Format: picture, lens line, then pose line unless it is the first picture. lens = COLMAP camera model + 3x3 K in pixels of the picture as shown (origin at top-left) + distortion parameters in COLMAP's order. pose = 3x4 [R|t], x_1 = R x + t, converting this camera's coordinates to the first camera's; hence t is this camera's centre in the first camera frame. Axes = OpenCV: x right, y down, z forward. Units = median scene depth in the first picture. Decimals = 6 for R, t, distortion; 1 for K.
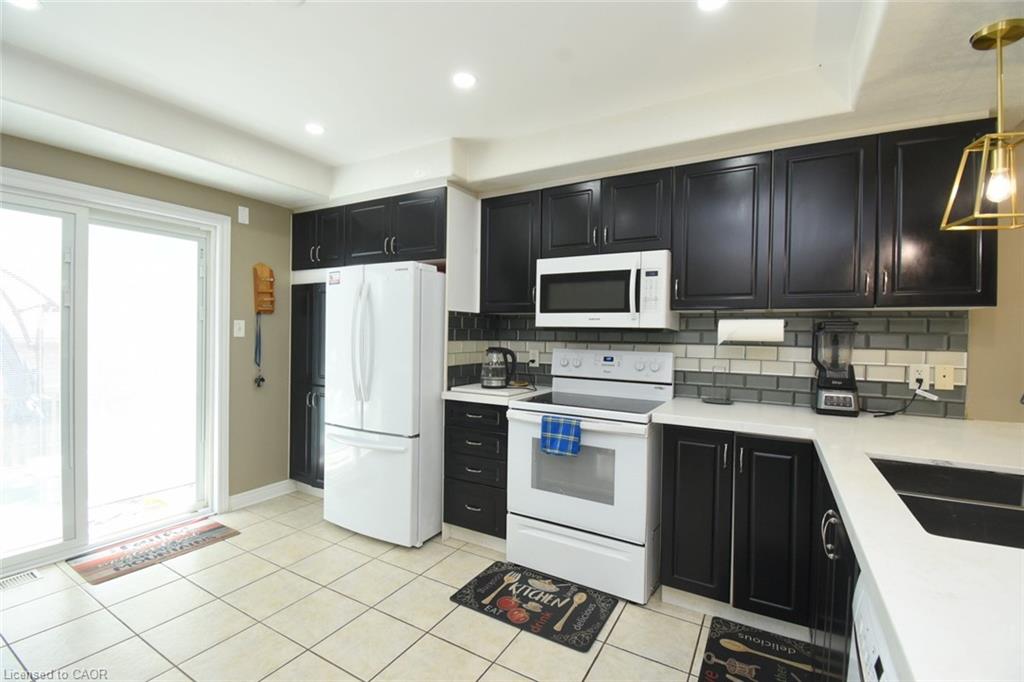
lens RADIAL K [[450.3, 0, 512.0], [0, 450.3, 341.0], [0, 0, 1]] dist [0.017371, -0.023208]
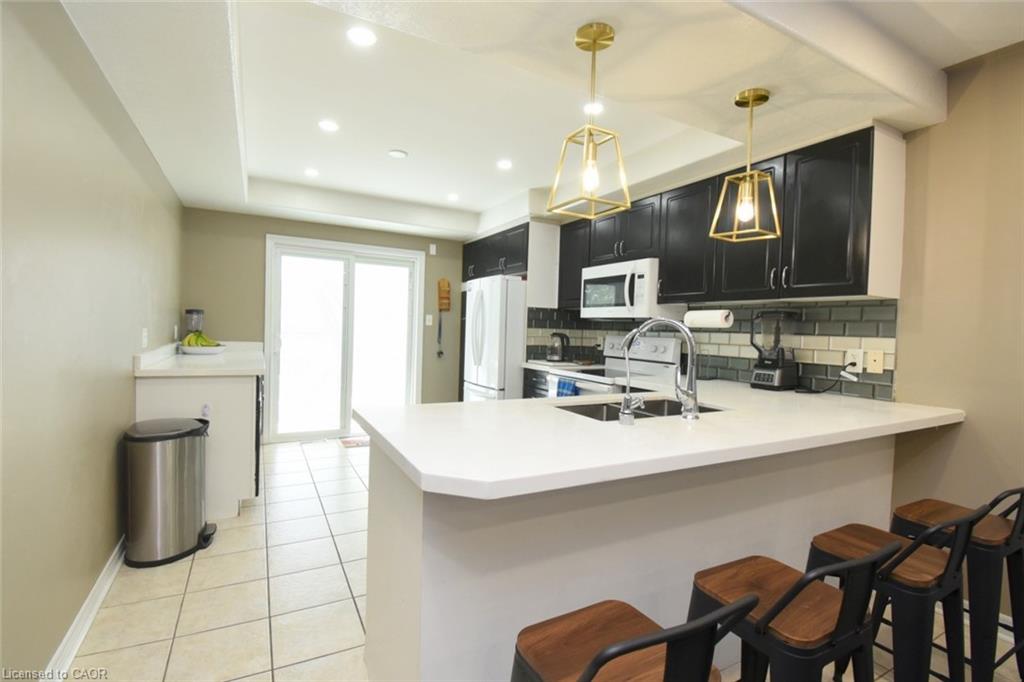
lens RADIAL K [[466.3, 0, 512.0], [0, 466.3, 341.0], [0, 0, 1]] dist [-0.000468, -0.000284]
pose [[0.854395, 0.024786, -0.519033, 0.685229], [-0.026590, 0.999639, 0.003965, 0.043060], [0.518944, 0.010413, 0.854745, -0.353643]]
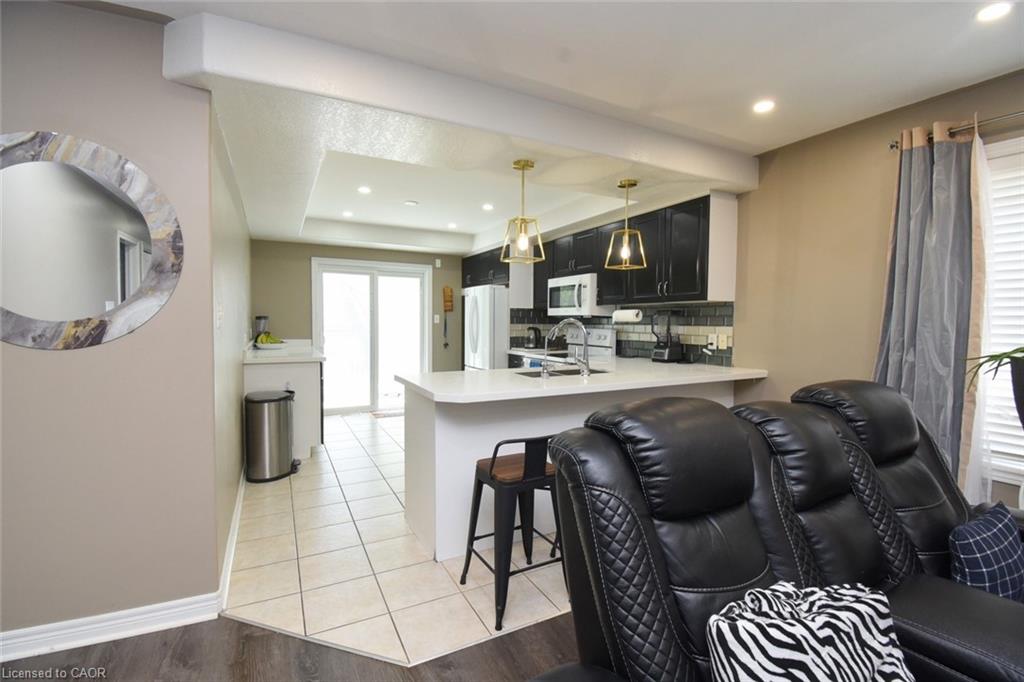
lens RADIAL K [[447.4, 0, 512.0], [0, 447.4, 341.0], [0, 0, 1]] dist [0.024705, -0.029658]
pose [[0.848750, 0.013466, -0.528623, 1.015478], [-0.002584, 0.999769, 0.021319, 0.037679], [0.528788, -0.016729, 0.848589, -0.724610]]
